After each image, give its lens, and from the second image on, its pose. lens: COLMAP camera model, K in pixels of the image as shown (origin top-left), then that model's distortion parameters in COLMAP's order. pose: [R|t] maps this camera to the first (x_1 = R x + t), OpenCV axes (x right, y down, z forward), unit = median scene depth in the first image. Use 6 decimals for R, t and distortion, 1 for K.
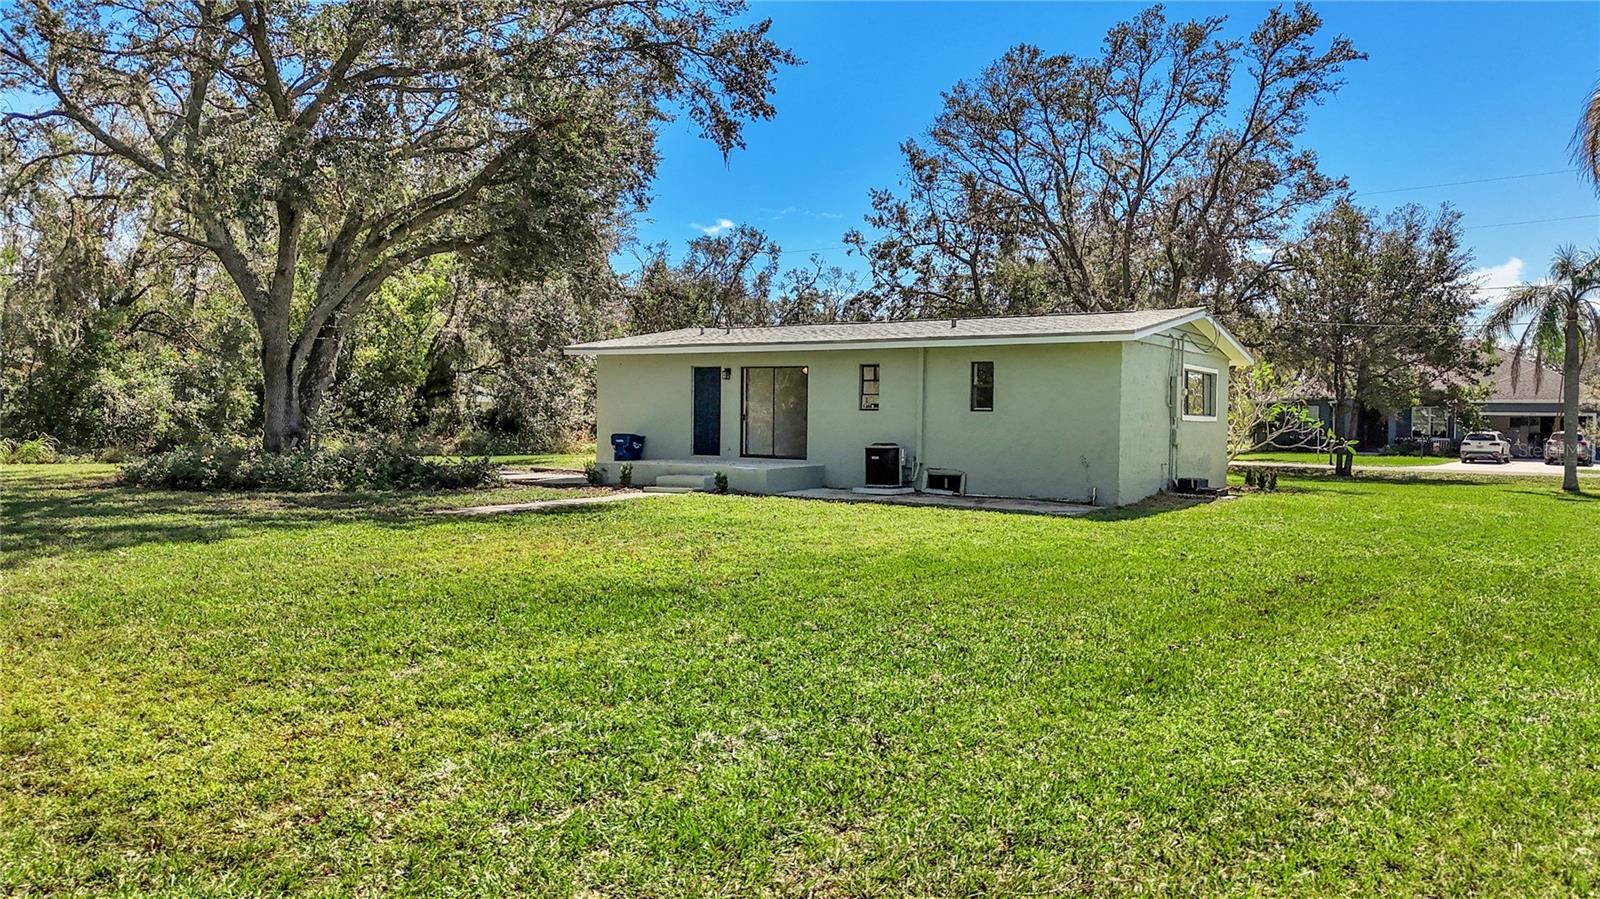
lens RADIAL K [[1135.2, 0, 800.0], [0, 1135.2, 449.5], [0, 0, 1]] dist [-0.000301, -0.000629]
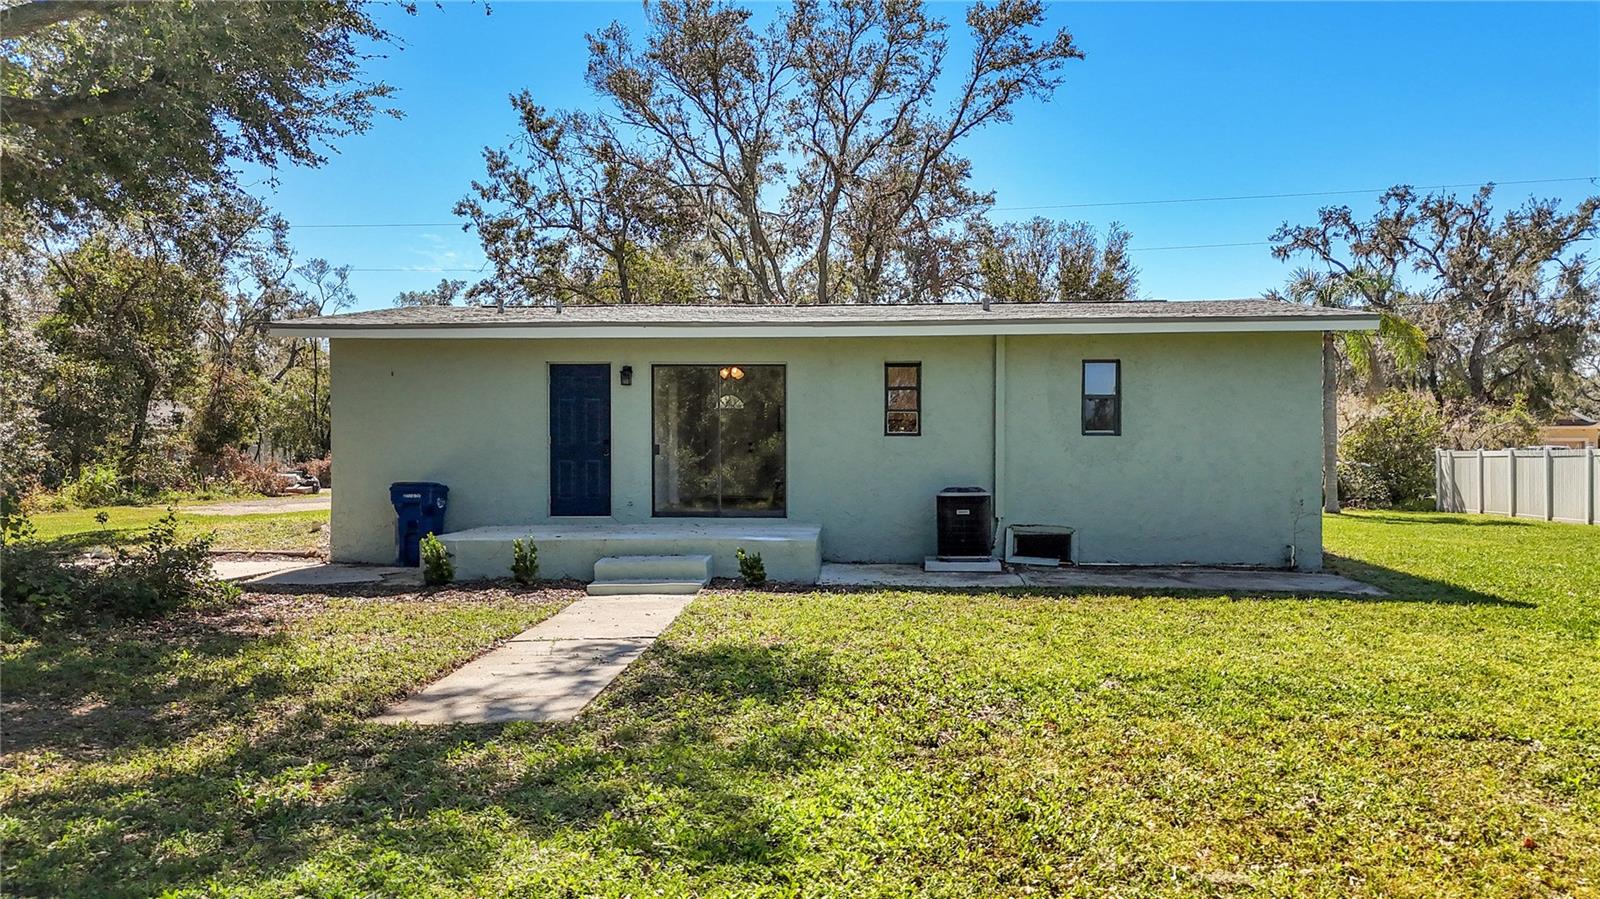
lens RADIAL K [[1157.5, 0, 800.0], [0, 1157.5, 449.5], [0, 0, 1]] dist [0.065775, -0.000278]
pose [[0.868429, -0.012674, 0.495652, -0.271832], [0.024862, 0.999529, -0.018003, -0.015002], [-0.495191, 0.027957, 0.868334, 0.415291]]
